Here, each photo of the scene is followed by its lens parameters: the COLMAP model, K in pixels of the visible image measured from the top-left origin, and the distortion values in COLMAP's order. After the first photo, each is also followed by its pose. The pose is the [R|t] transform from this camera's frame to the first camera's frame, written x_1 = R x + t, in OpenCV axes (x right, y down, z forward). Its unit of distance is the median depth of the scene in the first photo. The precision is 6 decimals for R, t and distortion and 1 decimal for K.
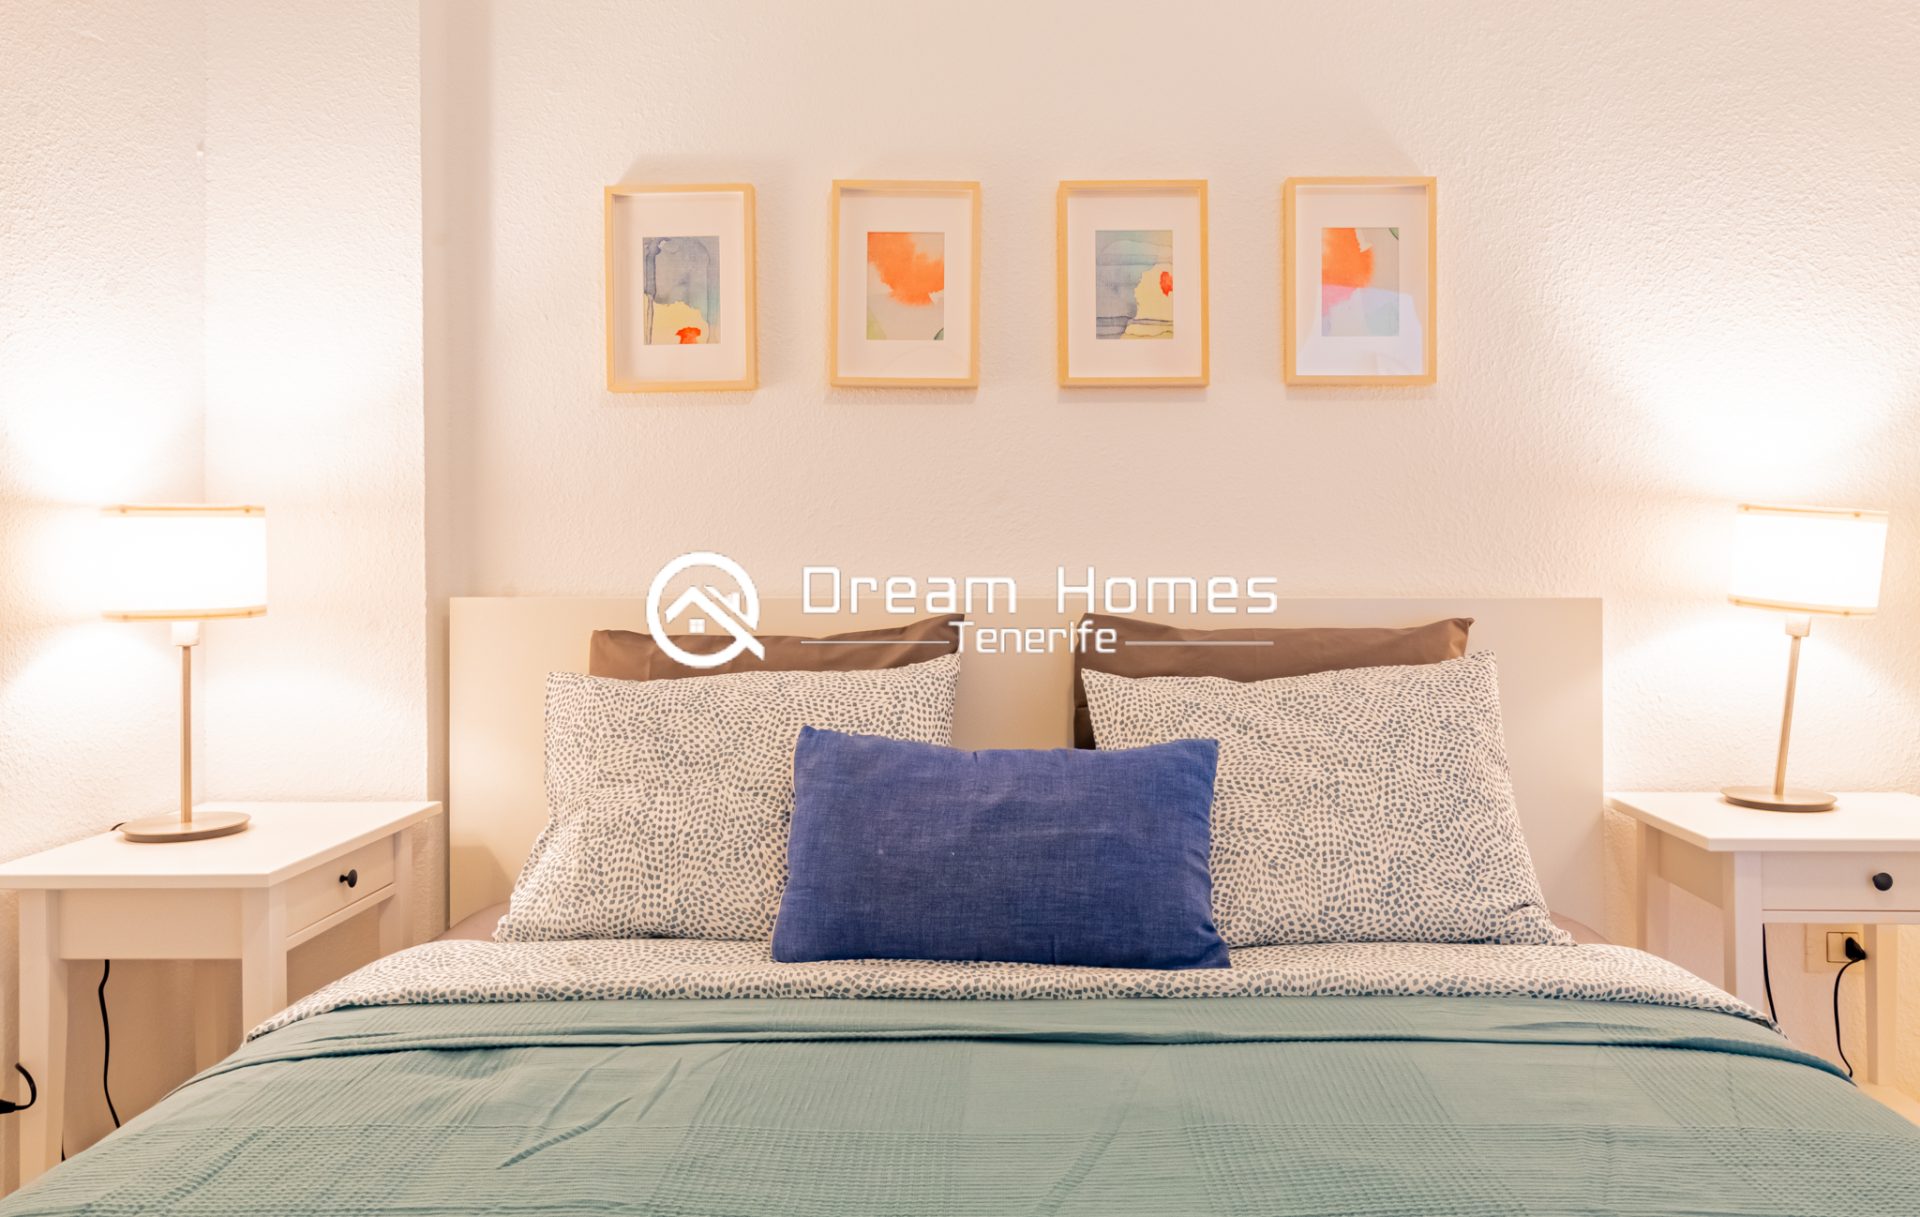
lens RADIAL K [[1398.6, 0, 898.6], [0, 1398.6, 585.1], [0, 0, 1]] dist [-0.001107, 0.001759]
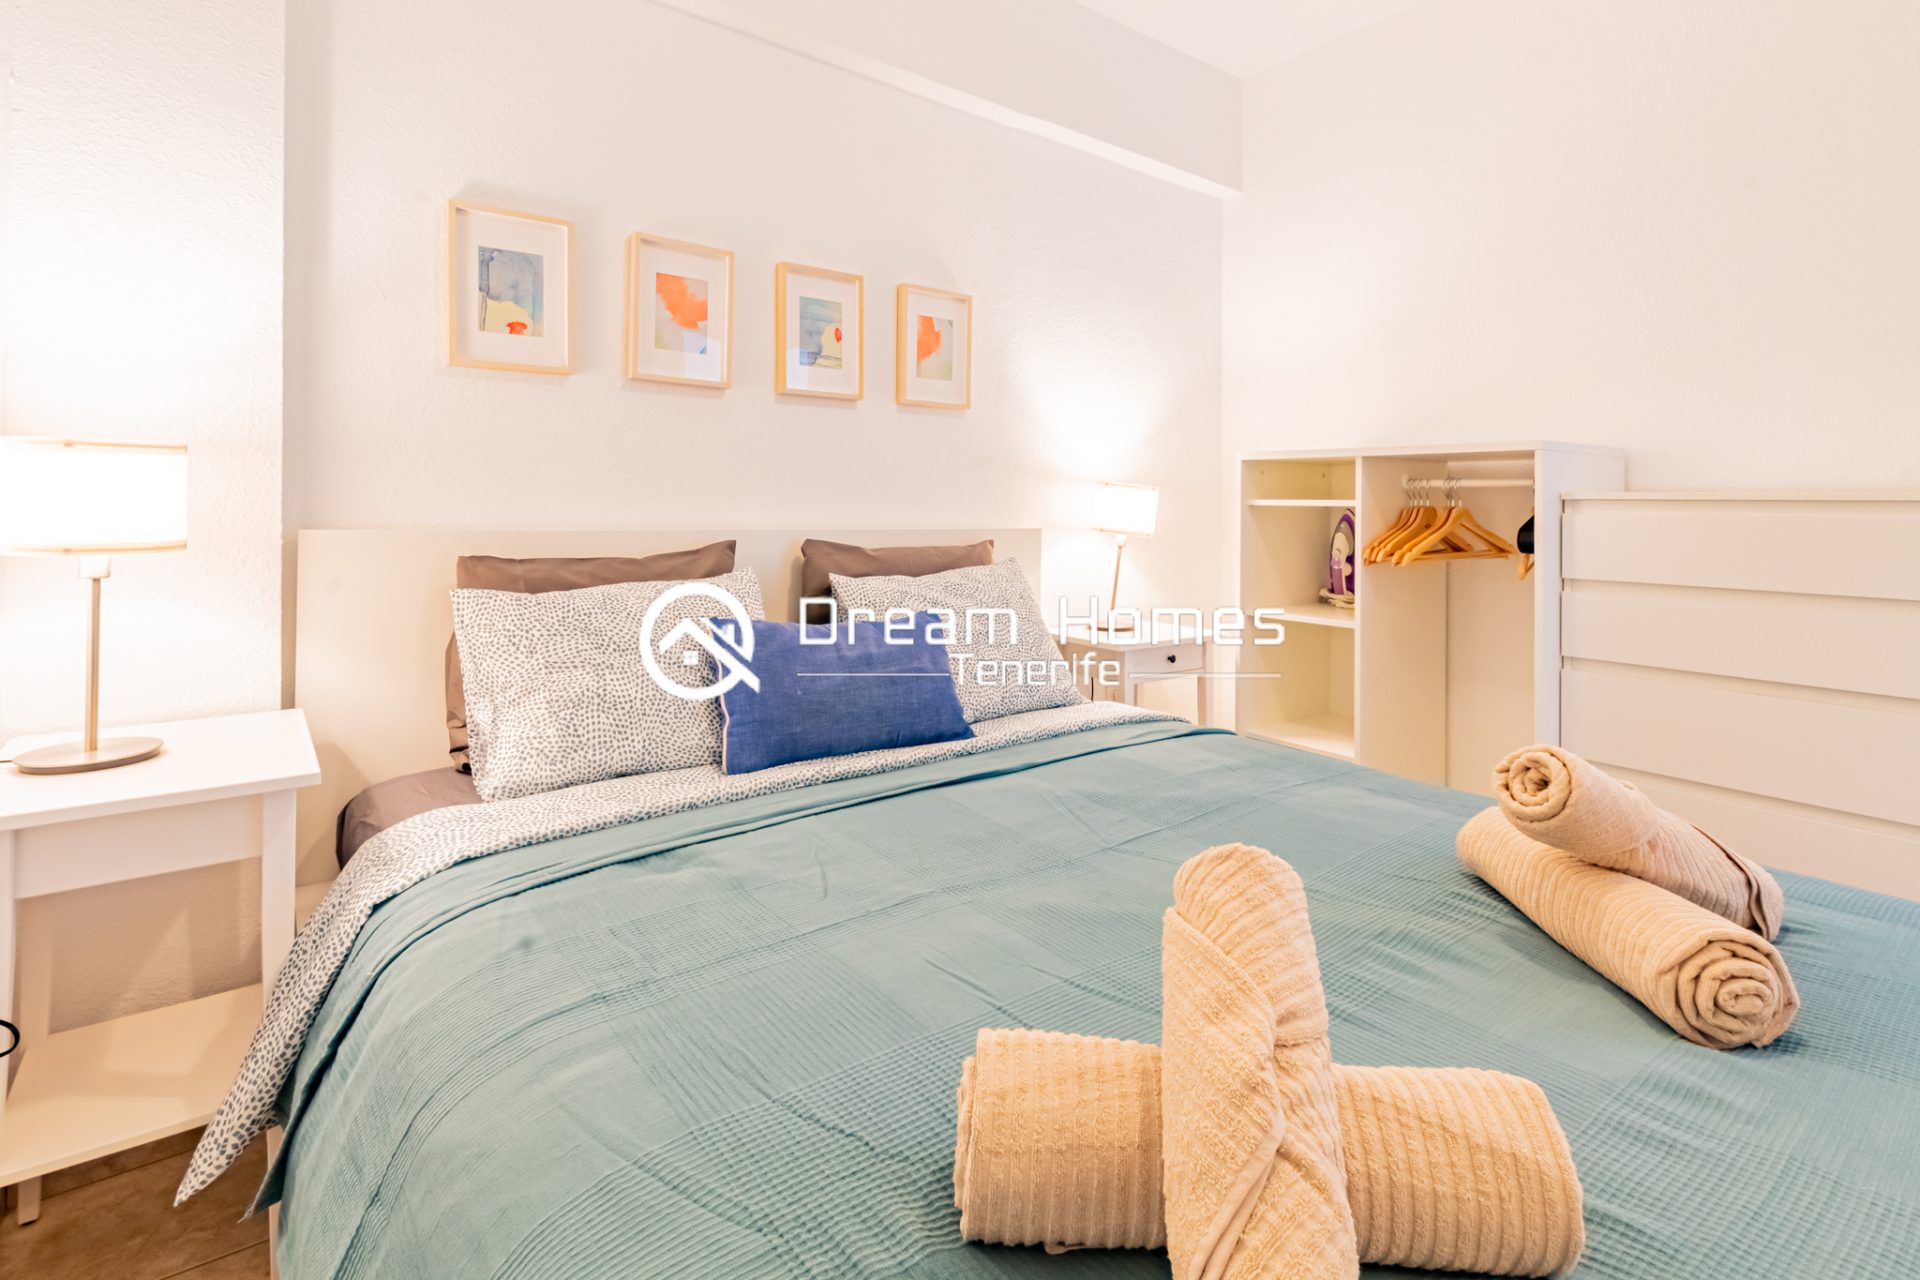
lens RADIAL K [[921.7, 0, 1041.5], [0, 921.7, 519.1], [0, 0, 1]] dist [0.014281, 0.000134]
pose [[0.770541, 0.005018, 0.637370, -0.326003], [-0.004056, 0.999987, -0.002970, -0.000259], [-0.637377, -0.000297, 0.770552, 0.026004]]
